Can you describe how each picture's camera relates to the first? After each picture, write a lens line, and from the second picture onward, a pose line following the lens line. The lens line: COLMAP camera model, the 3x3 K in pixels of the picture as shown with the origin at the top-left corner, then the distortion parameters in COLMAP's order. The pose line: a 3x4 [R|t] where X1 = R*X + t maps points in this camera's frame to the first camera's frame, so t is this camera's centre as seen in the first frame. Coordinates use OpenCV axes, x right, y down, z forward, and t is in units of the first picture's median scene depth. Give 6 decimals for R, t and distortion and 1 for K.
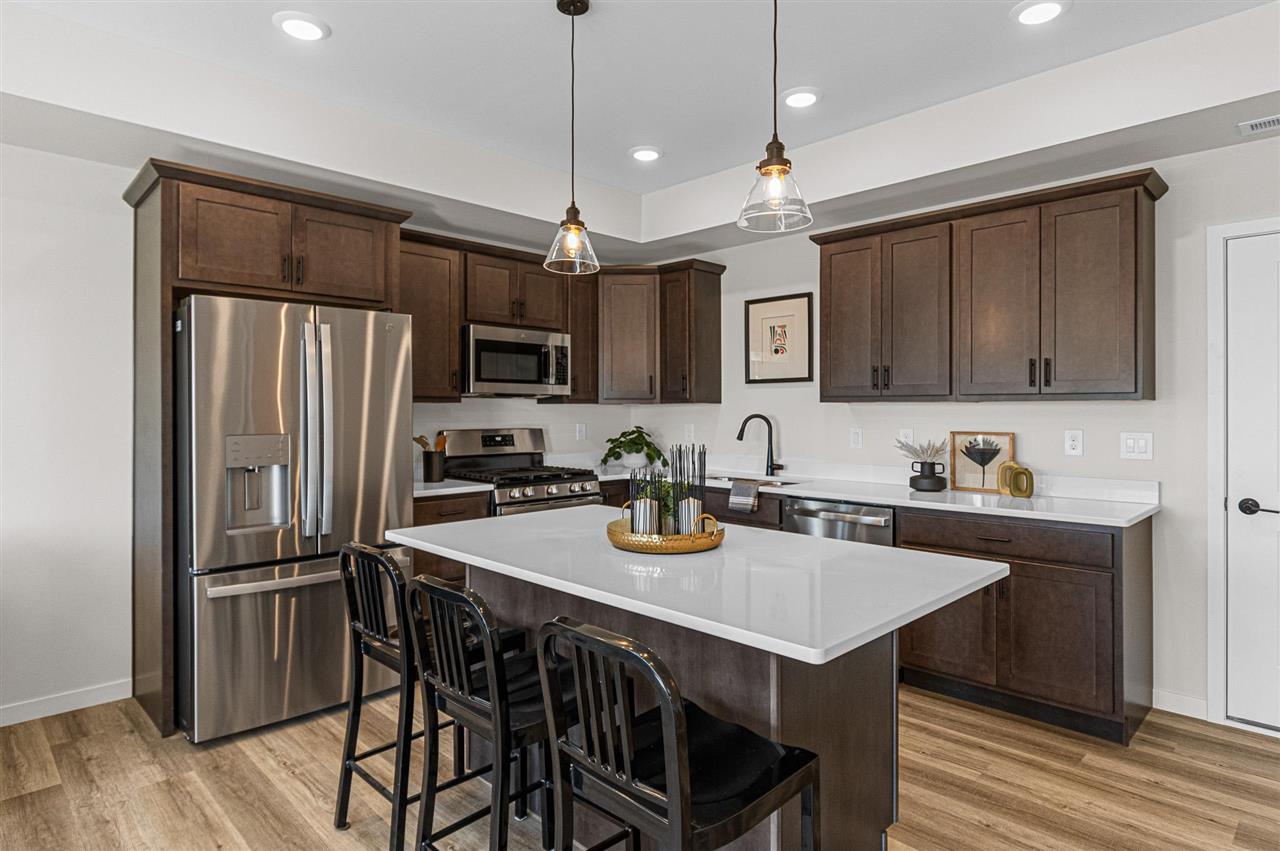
lens RADIAL K [[709.9, 0, 636.6], [0, 709.9, 406.6], [0, 0, 1]] dist [-0.006281, -0.000020]
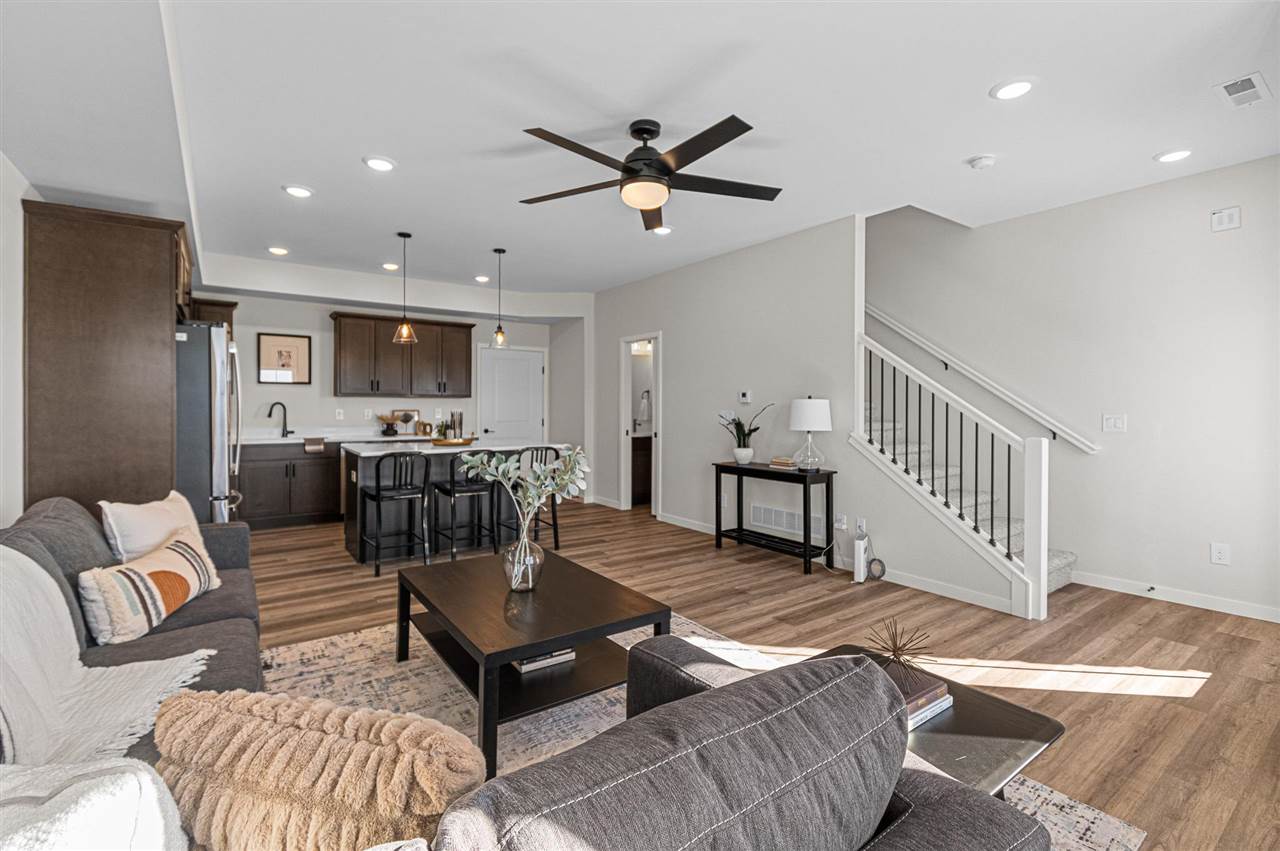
lens RADIAL K [[572.2, 0, 649.1], [0, 572.2, 406.4], [0, 0, 1]] dist [0.000254, -0.000945]
pose [[0.140479, 0.001338, 0.990083, -1.197410], [-0.007557, 0.999971, -0.000279, 0.016097], [-0.990055, -0.007443, 0.140485, -0.086307]]
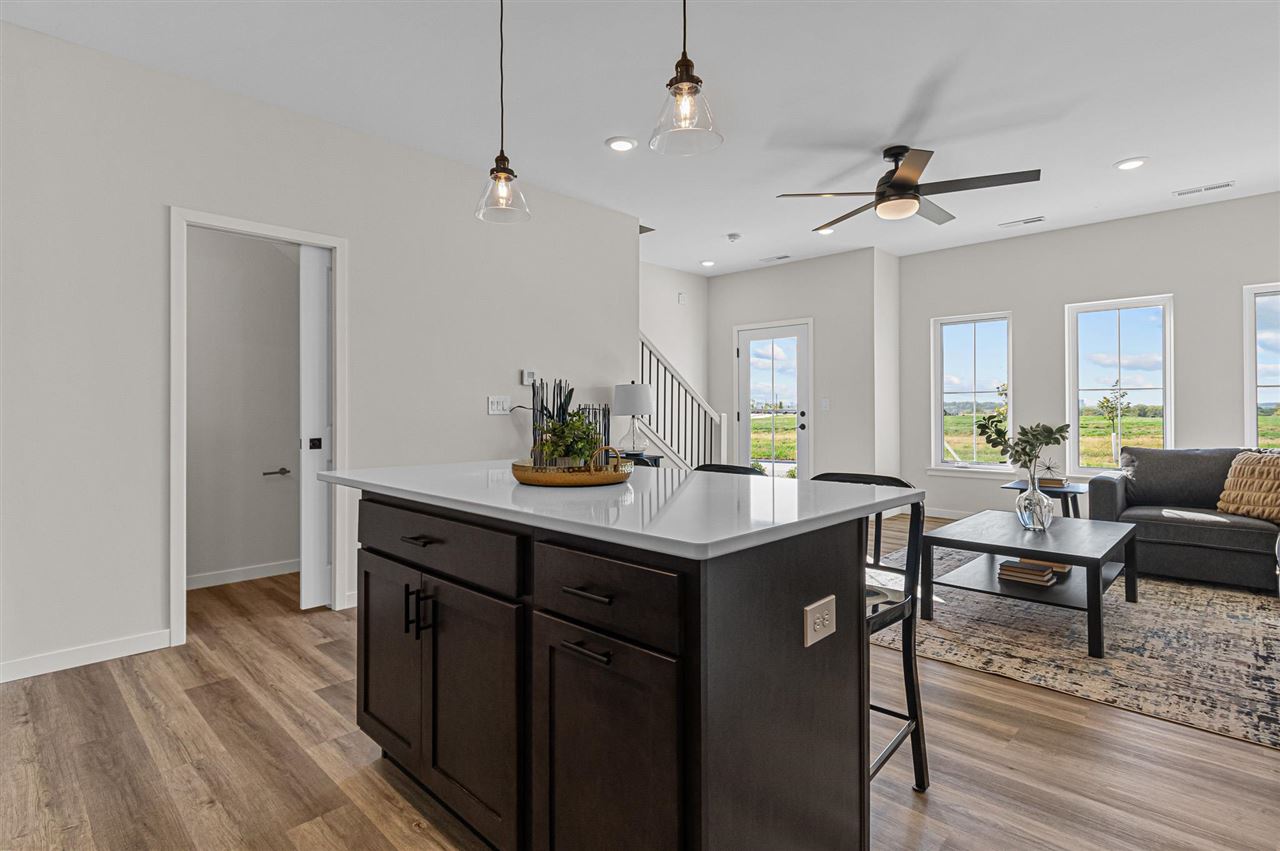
lens RADIAL K [[613.3, 0, 649.7], [0, 613.3, 402.7], [0, 0, 1]] dist [-0.001555, -0.001718]
pose [[-0.999747, 0.002429, -0.022370, -0.036269], [0.002715, 0.999915, -0.012778, 0.049989], [0.022337, -0.012835, -0.999668, 0.982088]]
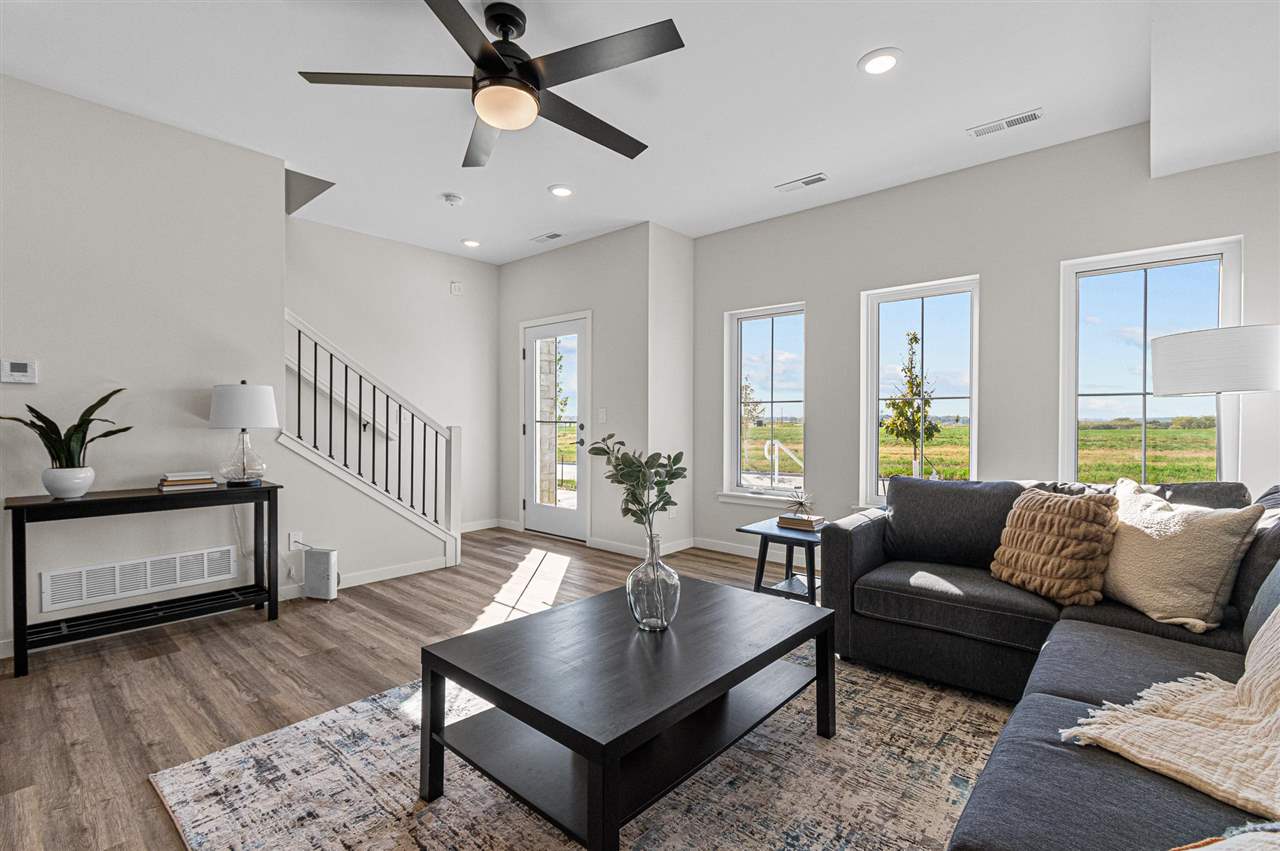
lens RADIAL K [[572.2, 0, 640.0], [0, 572.2, 420.5], [0, 0, 1]] dist [0.000254, -0.000945]
pose [[-0.997539, -0.005333, -0.069917, -0.541410], [-0.005211, 0.999985, -0.001930, 0.047813], [0.069926, -0.001561, -0.997551, 0.616159]]
